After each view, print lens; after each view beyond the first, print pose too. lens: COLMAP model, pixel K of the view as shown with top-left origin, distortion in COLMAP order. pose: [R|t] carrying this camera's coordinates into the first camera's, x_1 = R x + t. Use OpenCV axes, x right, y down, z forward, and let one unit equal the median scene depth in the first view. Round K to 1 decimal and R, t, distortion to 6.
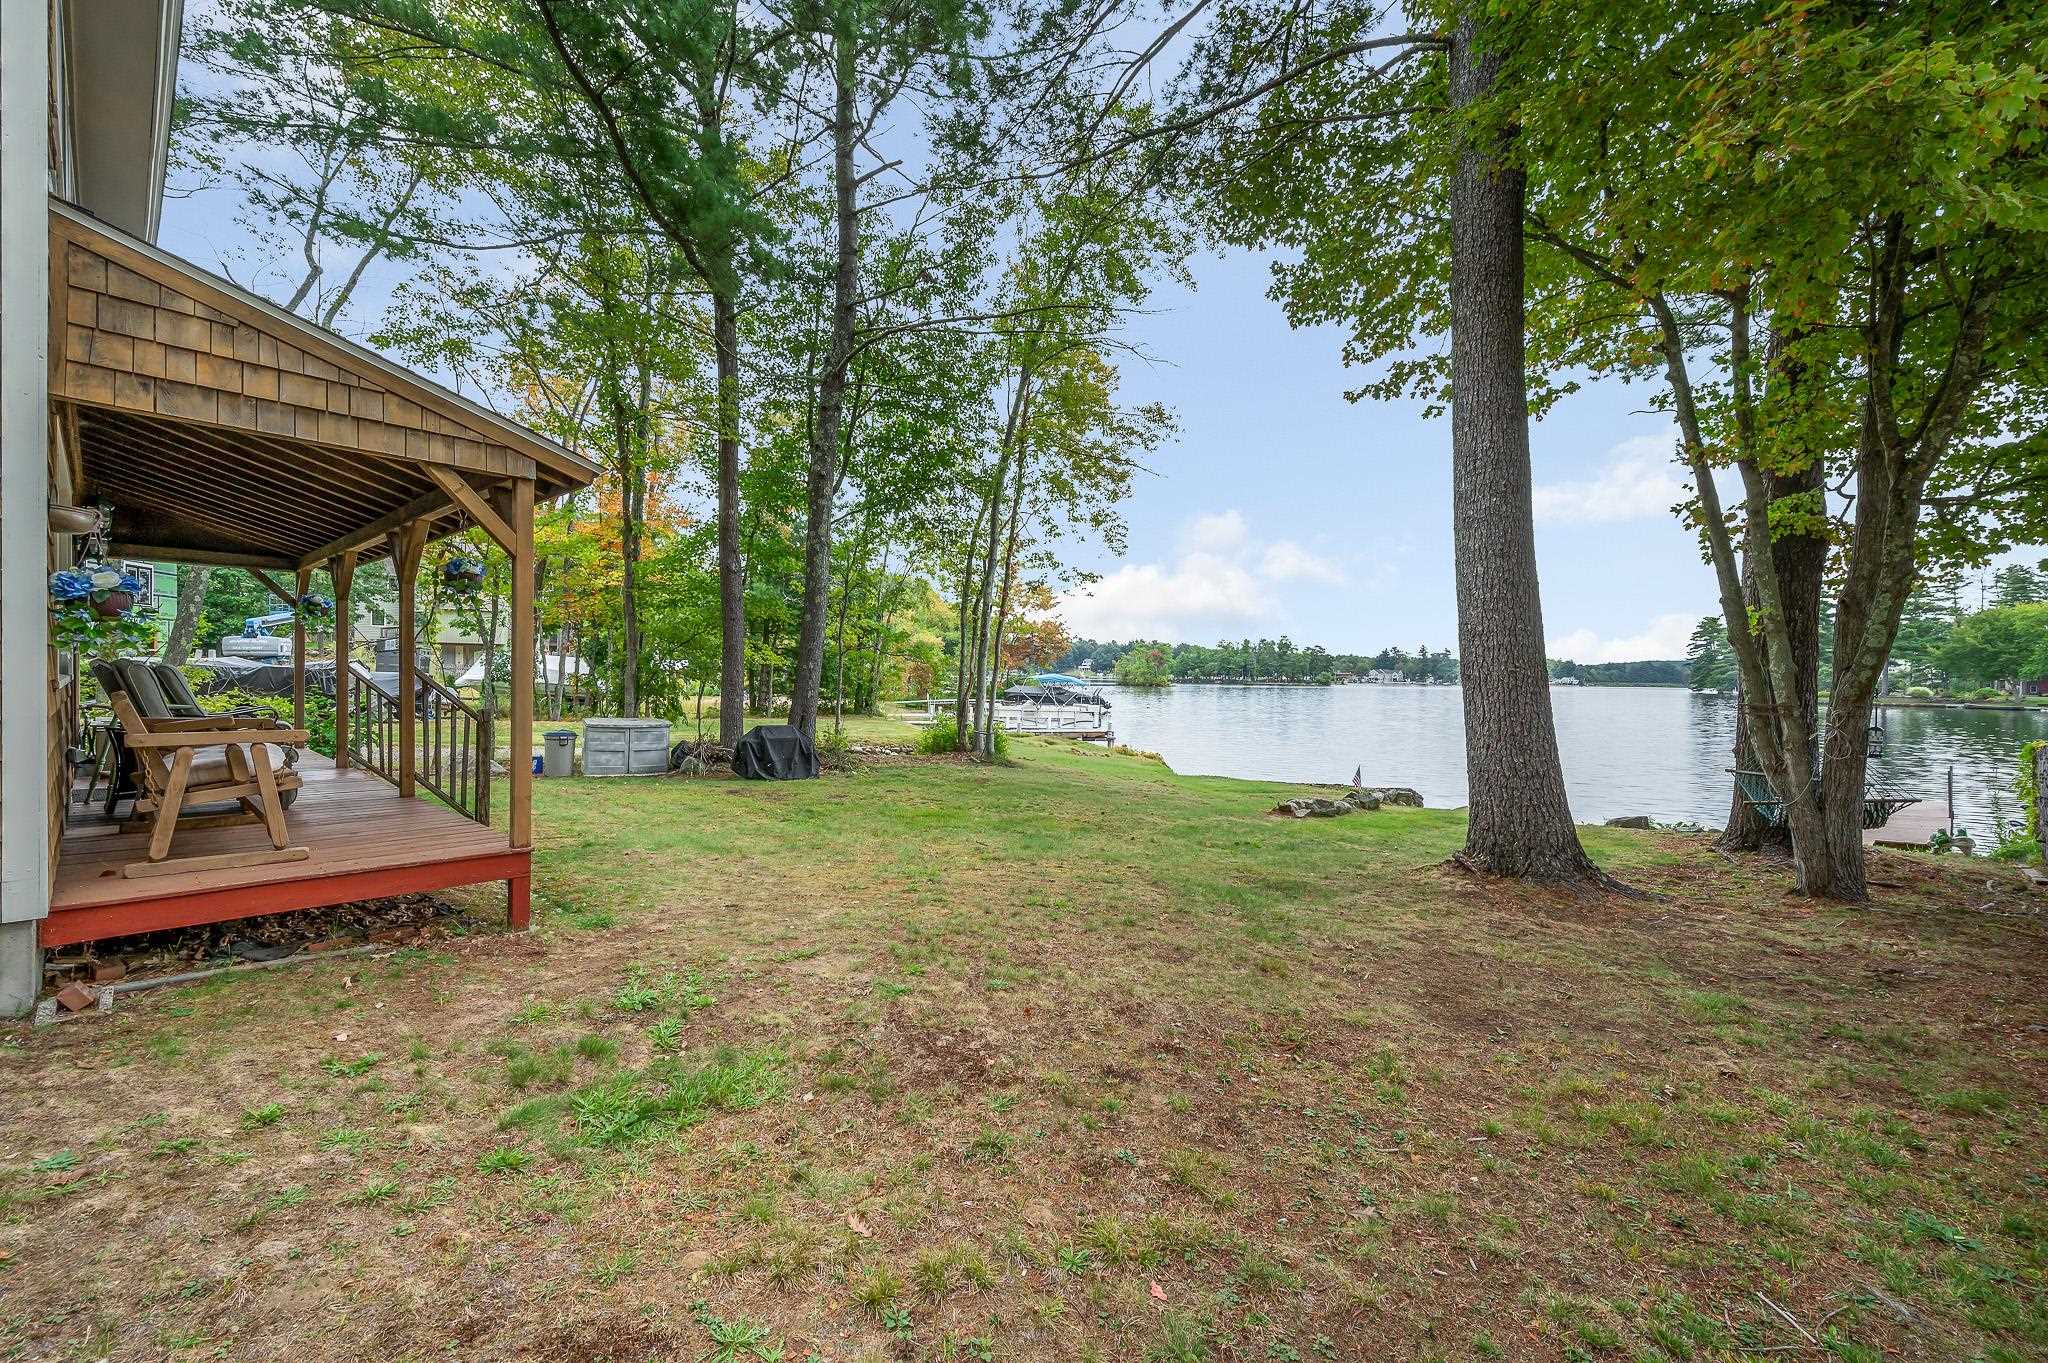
lens RADIAL K [[819.6, 0, 1026.1], [0, 819.6, 677.6], [0, 0, 1]] dist [-0.002751, -0.000452]
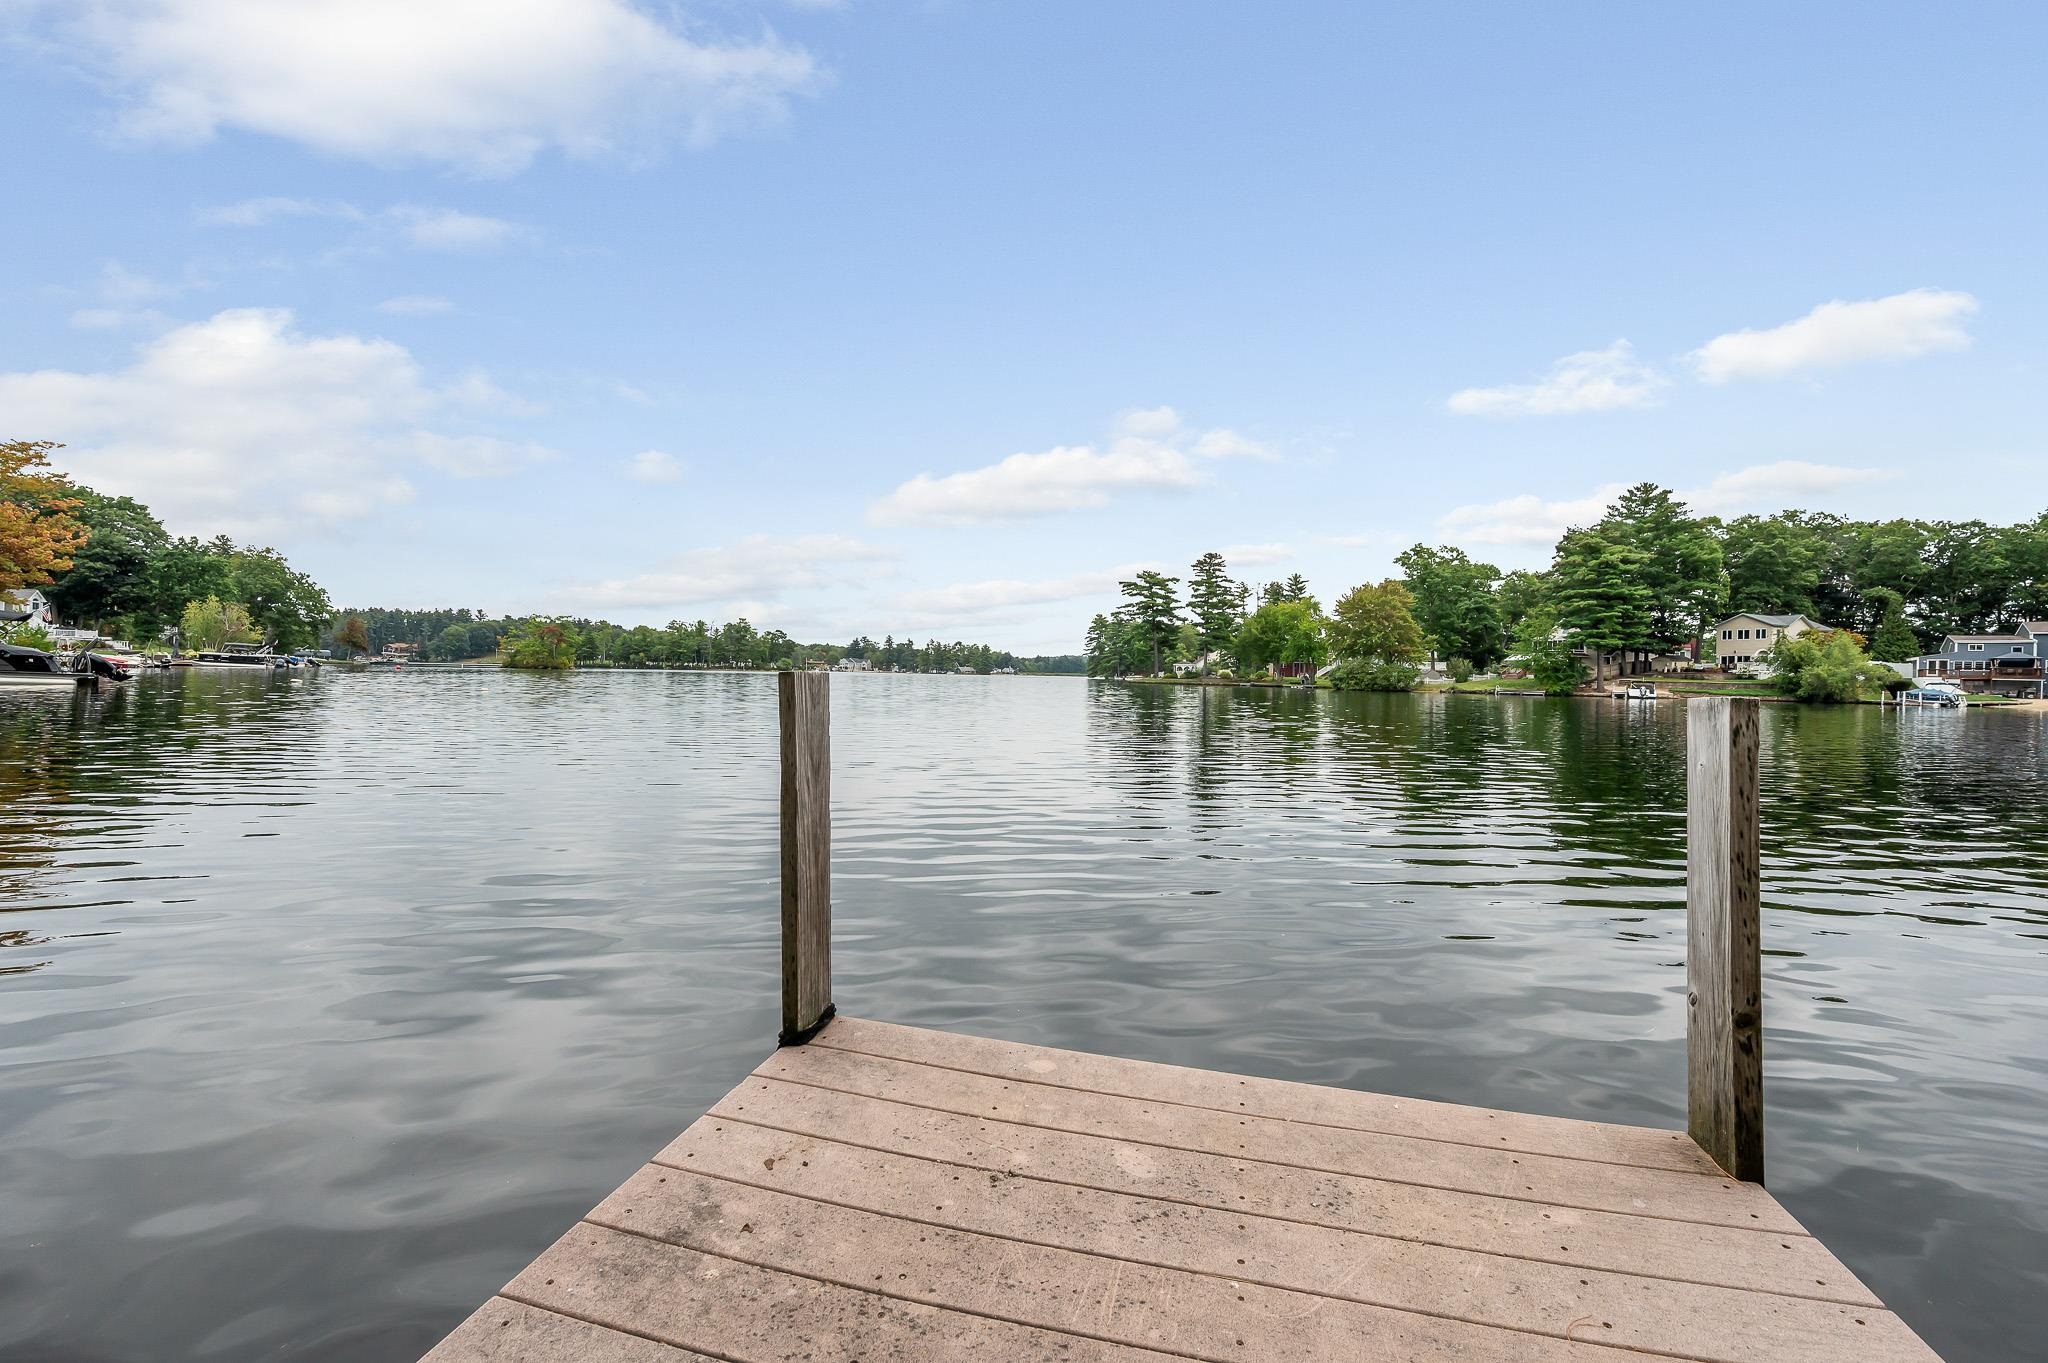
lens RADIAL K [[819.6, 0, 1037.5], [0, 819.6, 685.7], [0, 0, 1]] dist [-0.002751, -0.000452]
pose [[0.819710, -0.005490, 0.572752, 0.083143], [-0.005880, 0.999821, 0.018000, 0.008199], [-0.572749, -0.018123, 0.819531, 0.080164]]
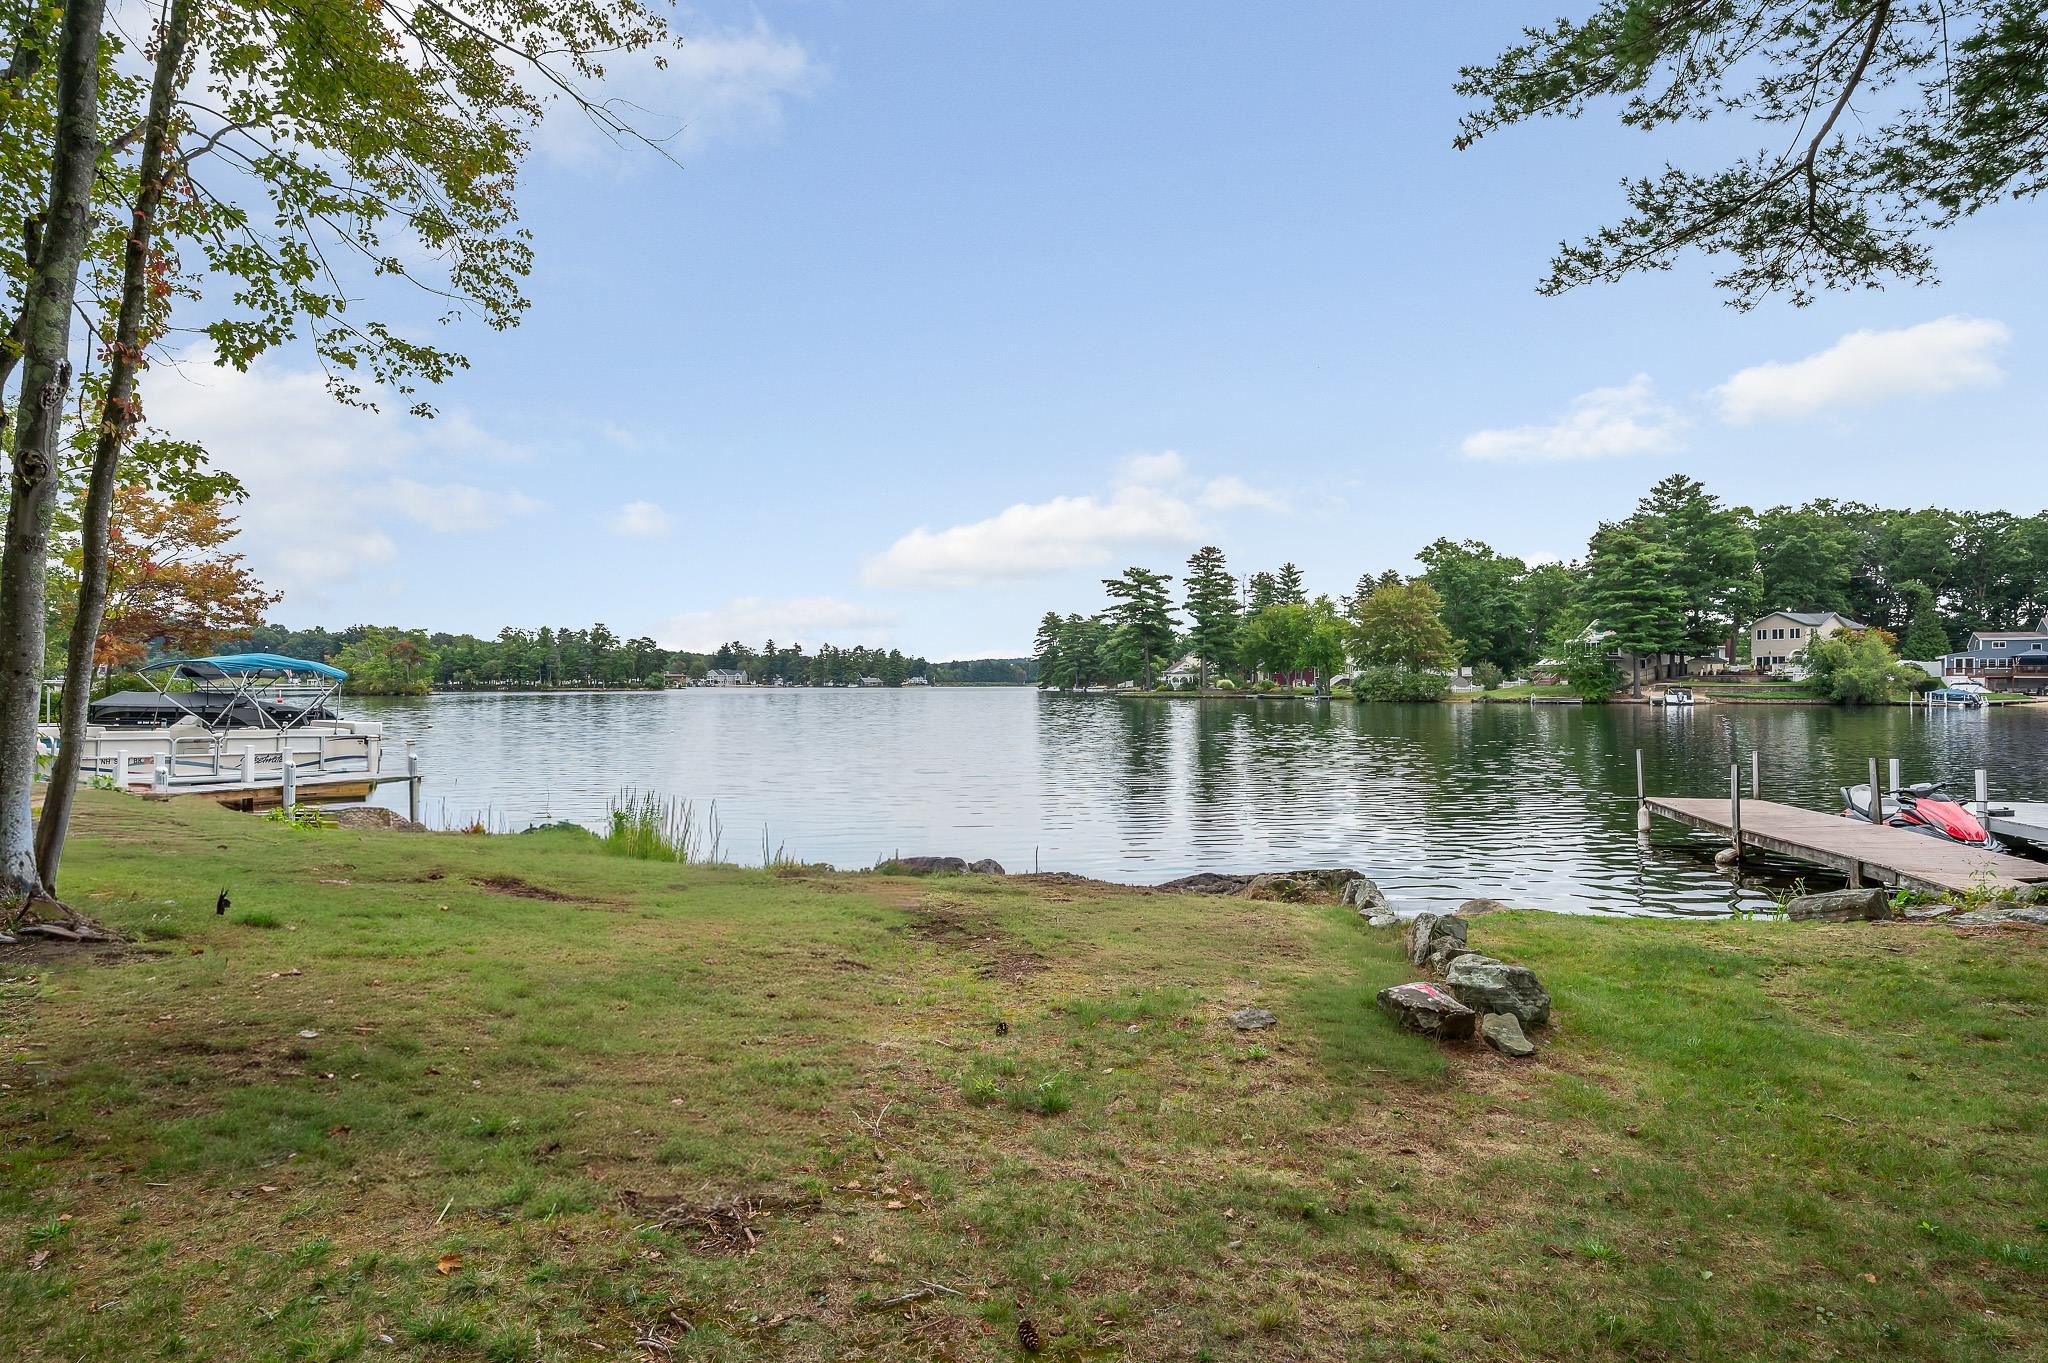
lens RADIAL K [[1066.2, 0, 1019.5], [0, 1066.2, 689.2], [0, 0, 1]] dist [-0.013307, 0.000220]
pose [[0.768868, -0.017821, 0.639159, -0.002518], [0.013660, 0.999841, 0.011445, 0.002343], [-0.639261, -0.000069, 0.768990, 0.053722]]
